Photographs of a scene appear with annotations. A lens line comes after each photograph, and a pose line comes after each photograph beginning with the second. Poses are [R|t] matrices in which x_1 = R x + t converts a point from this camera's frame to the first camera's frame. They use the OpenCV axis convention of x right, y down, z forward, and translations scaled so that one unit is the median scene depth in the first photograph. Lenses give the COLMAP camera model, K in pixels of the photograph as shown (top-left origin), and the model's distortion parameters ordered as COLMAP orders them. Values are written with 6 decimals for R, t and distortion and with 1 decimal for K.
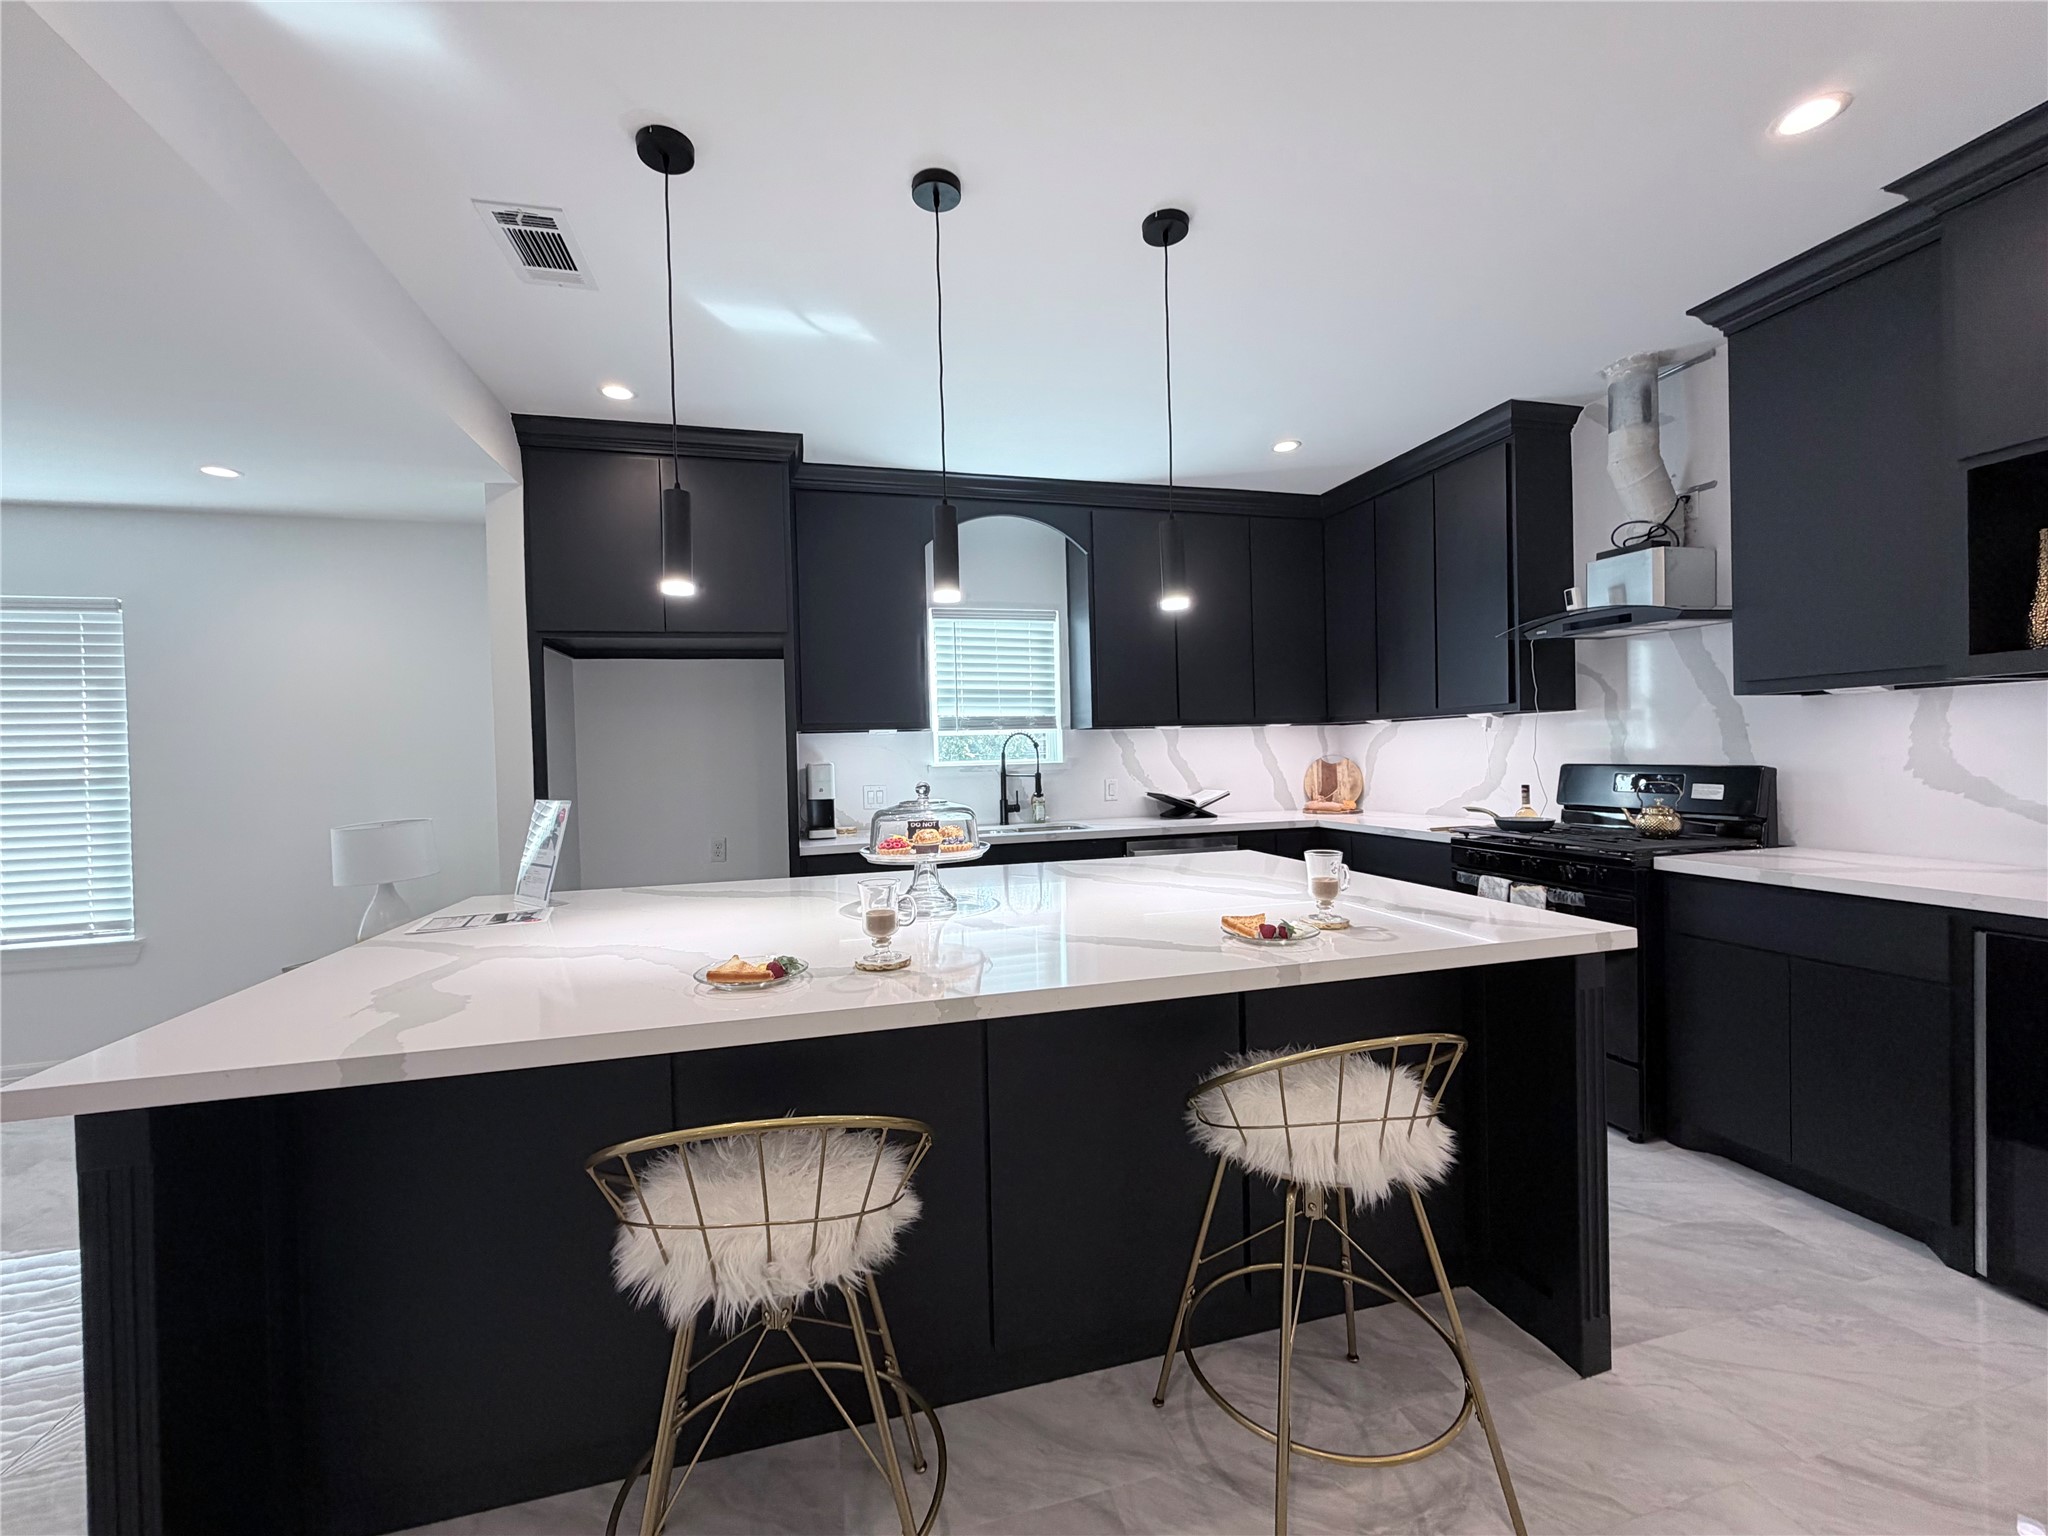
lens RADIAL K [[850.2, 0, 972.4], [0, 850.2, 774.9], [0, 0, 1]] dist [-0.000336, 0.000075]
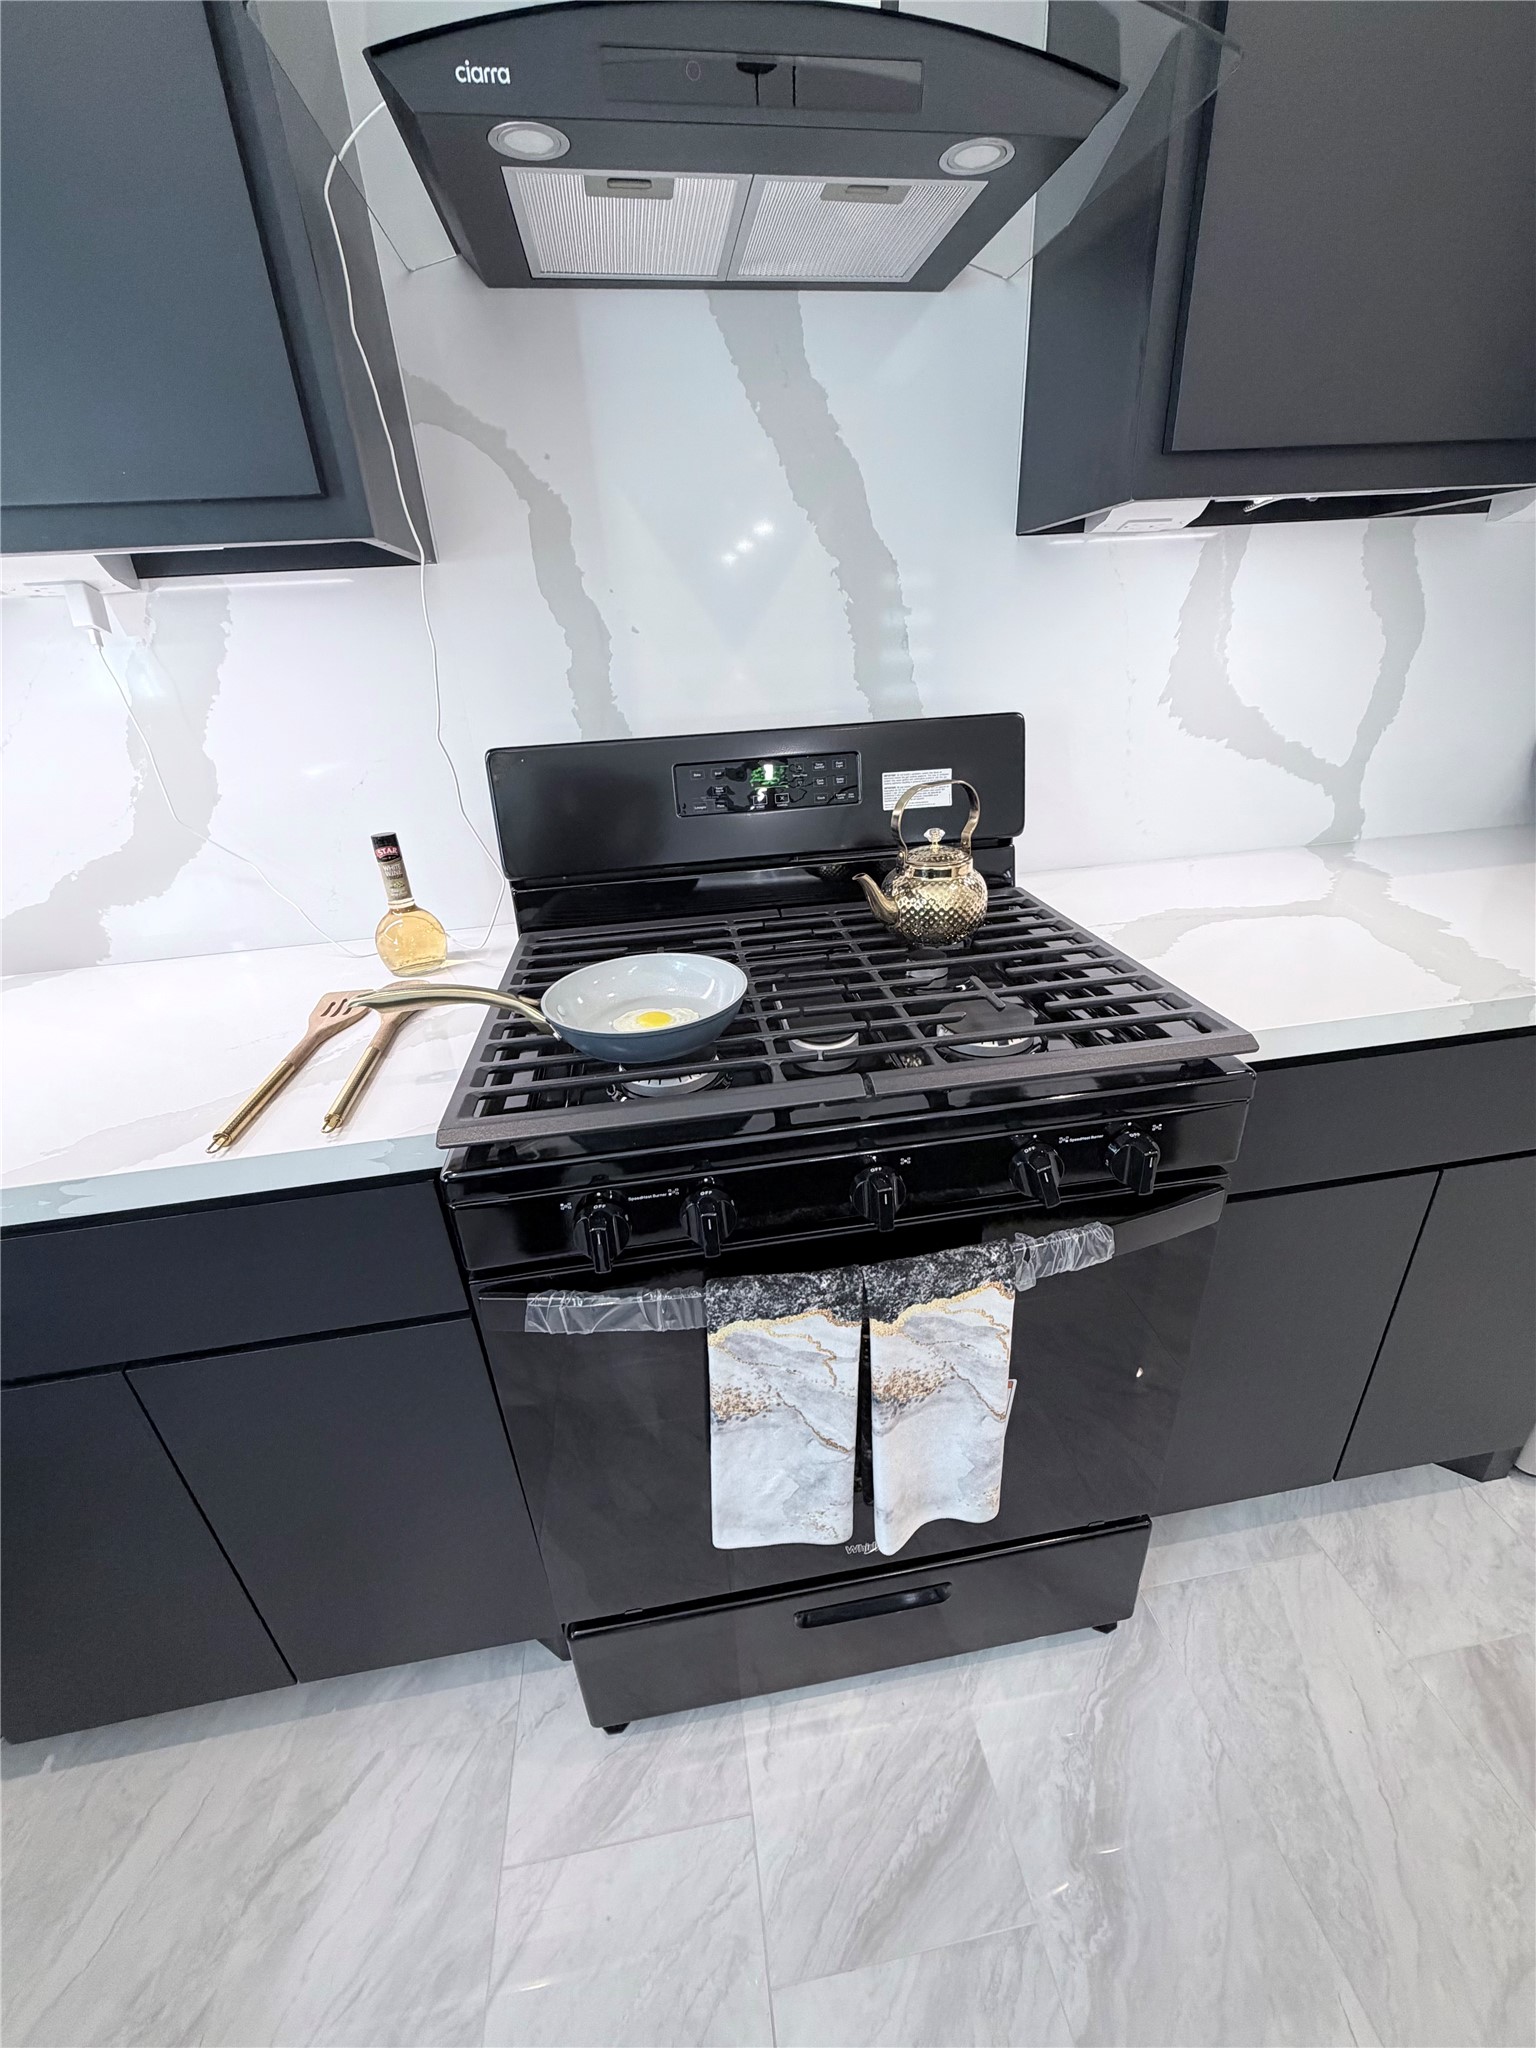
lens RADIAL K [[816.0, 0, 768.0], [0, 816.0, 1024.0], [0, 0, 1]] dist [0.000813, 0.000016]
pose [[0.108173, -0.424648, 0.898873, 0.442860], [0.070046, 0.905187, 0.419201, -0.046424], [-0.991661, 0.017616, 0.127662, 0.991053]]
